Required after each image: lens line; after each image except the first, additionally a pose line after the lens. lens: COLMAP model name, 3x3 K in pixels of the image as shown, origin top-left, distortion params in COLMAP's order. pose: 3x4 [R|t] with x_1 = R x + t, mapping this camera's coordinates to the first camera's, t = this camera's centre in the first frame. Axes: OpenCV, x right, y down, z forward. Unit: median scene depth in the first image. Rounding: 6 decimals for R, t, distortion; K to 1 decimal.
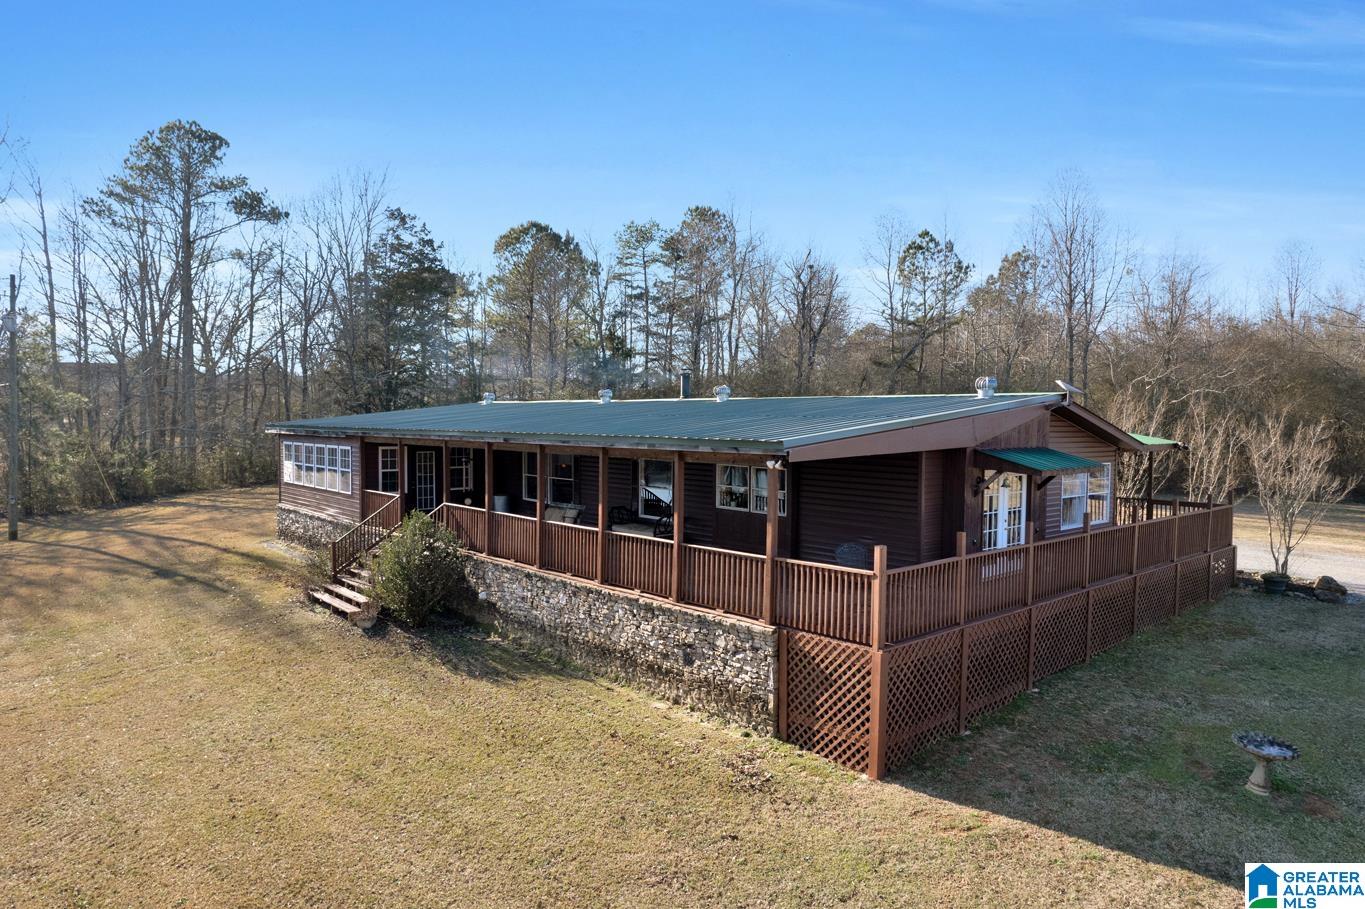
lens RADIAL K [[866.6, 0, 677.1], [0, 866.6, 460.0], [0, 0, 1]] dist [-0.060149, 0.052051]
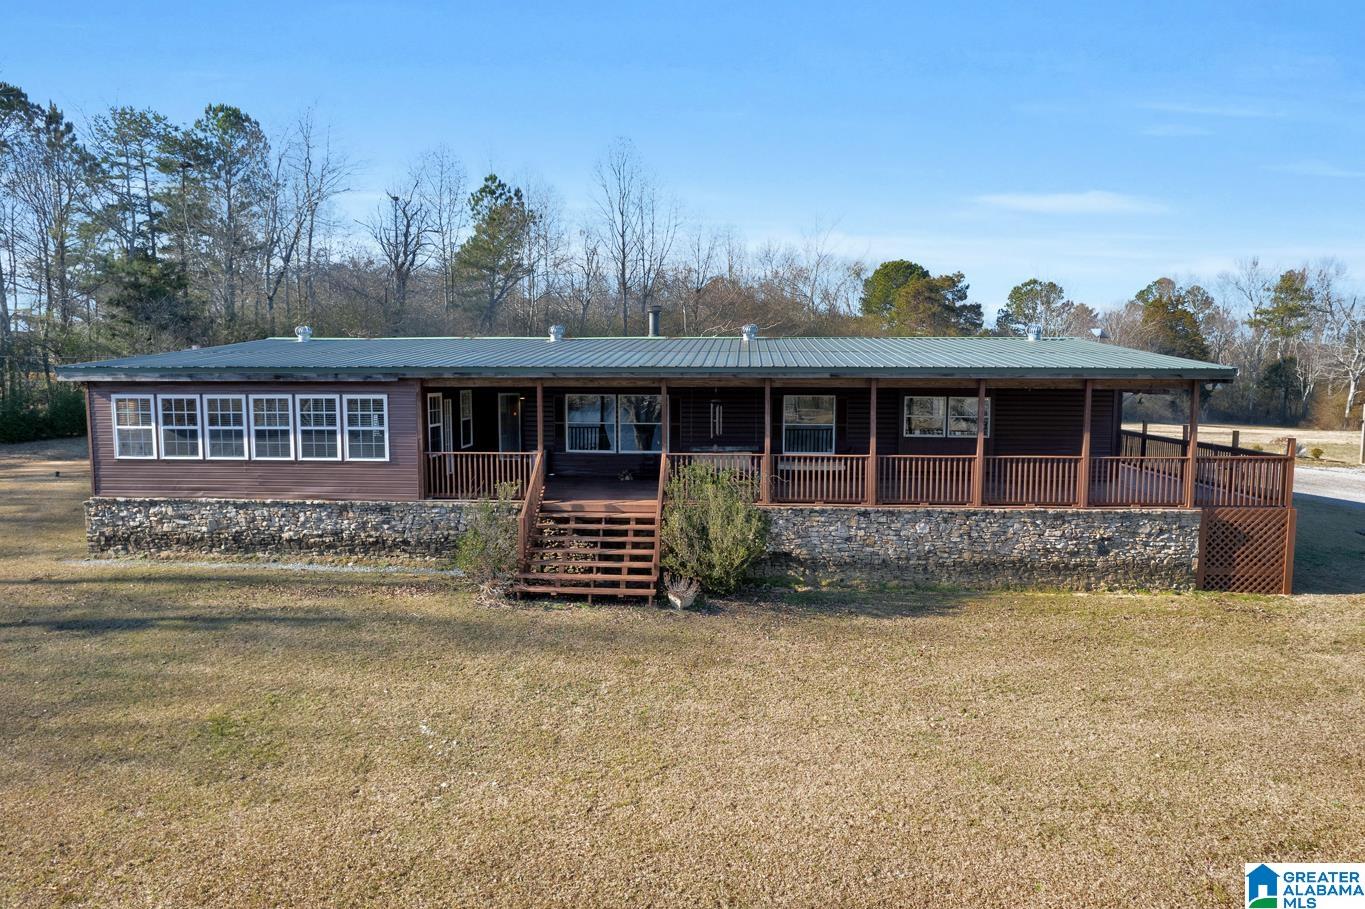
lens RADIAL K [[866.6, 0, 679.1], [0, 866.6, 450.5], [0, 0, 1]] dist [-0.060149, 0.052051]
pose [[0.712538, -0.069215, 0.698211, -1.151503], [0.036874, 0.997441, 0.061248, -0.005741], [-0.700664, -0.017895, 0.713267, 0.518740]]
